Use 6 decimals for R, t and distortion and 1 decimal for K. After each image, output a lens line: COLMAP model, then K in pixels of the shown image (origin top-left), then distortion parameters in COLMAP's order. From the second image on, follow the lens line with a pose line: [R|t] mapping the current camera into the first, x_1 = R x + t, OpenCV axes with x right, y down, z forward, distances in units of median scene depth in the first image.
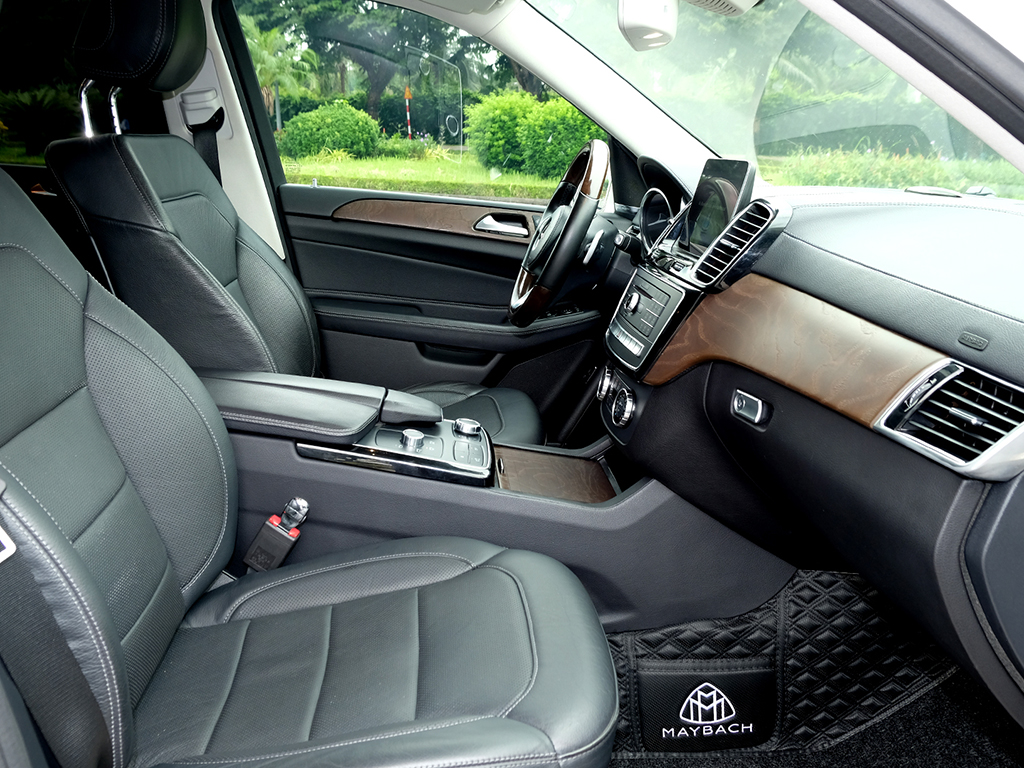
lens RADIAL K [[695.4, 0, 512.0], [0, 695.4, 384.0], [0, 0, 1]] dist [-0.002094, -0.000241]
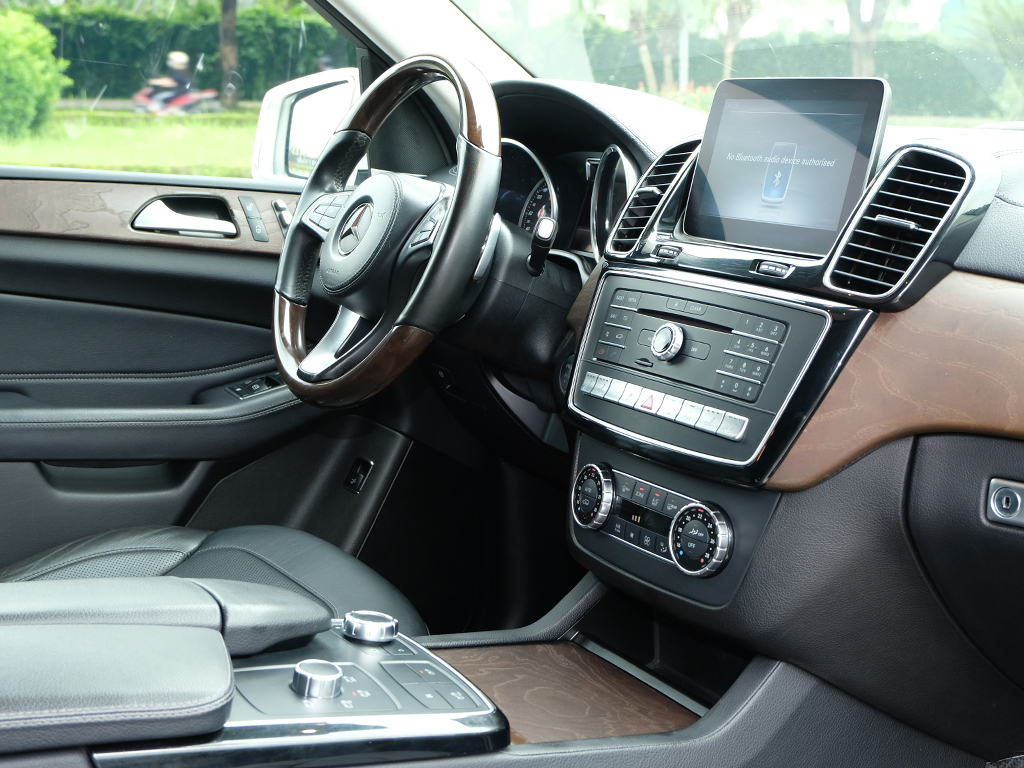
lens RADIAL K [[1151.2, 0, 512.0], [0, 1151.2, 384.0], [0, 0, 1]] dist [0.004555, 0.006804]
pose [[0.907463, -0.108385, 0.405911, -0.227620], [0.137715, 0.989509, -0.043663, -0.046050], [-0.396920, 0.095523, 0.912869, 0.170820]]
